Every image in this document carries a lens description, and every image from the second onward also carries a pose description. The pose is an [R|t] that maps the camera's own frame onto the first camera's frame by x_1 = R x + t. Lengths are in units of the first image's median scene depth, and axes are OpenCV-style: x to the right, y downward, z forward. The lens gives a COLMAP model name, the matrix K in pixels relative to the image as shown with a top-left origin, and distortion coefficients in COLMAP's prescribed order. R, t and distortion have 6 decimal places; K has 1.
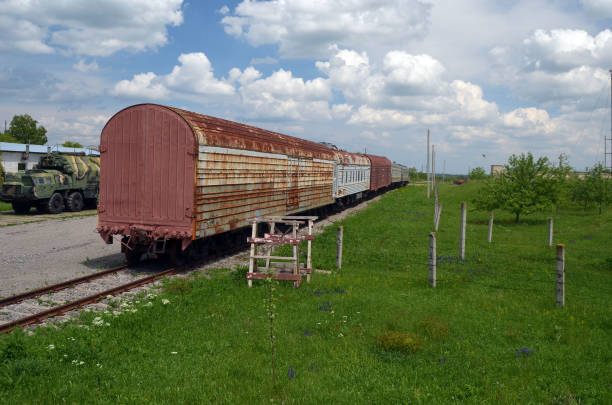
lens RADIAL K [[569.5, 0, 306.0], [0, 569.5, 202.5], [0, 0, 1]] dist [-0.077961, 0.020764]
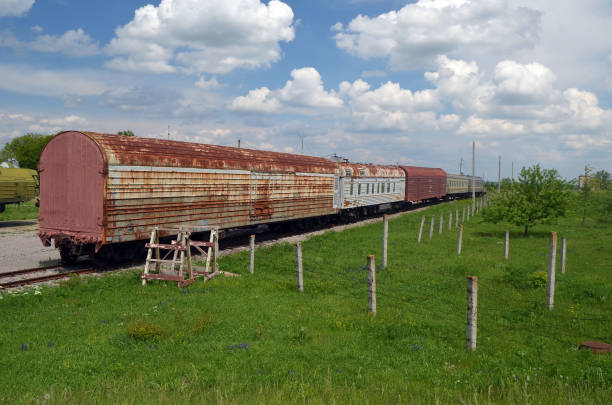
lens RADIAL K [[555.8, 0, 316.8], [0, 555.8, 203.6], [0, 0, 1]] dist [-0.085111, 0.006537]
pose [[0.984783, 0.006553, -0.173662, 0.226806], [-0.009056, 0.999866, -0.013628, -0.004192], [0.173550, 0.014993, 0.984711, -0.029147]]
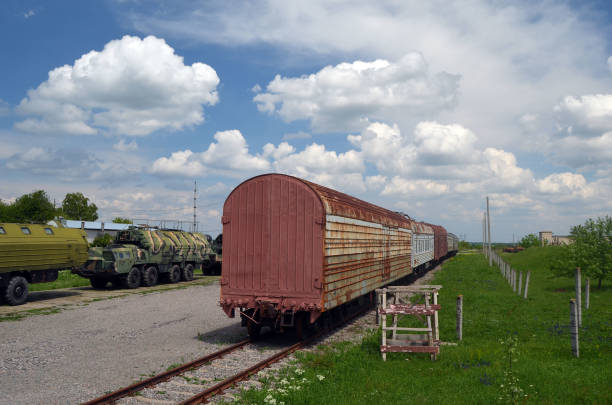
lens RADIAL K [[569.5, 0, 306.0], [0, 569.5, 202.5], [0, 0, 1]] dist [-0.077961, 0.020764]
pose [[0.997895, -0.026132, -0.059350, -0.084401], [0.018404, 0.991704, -0.127218, 0.001791], [0.062182, 0.125858, 0.990098, 0.009799]]
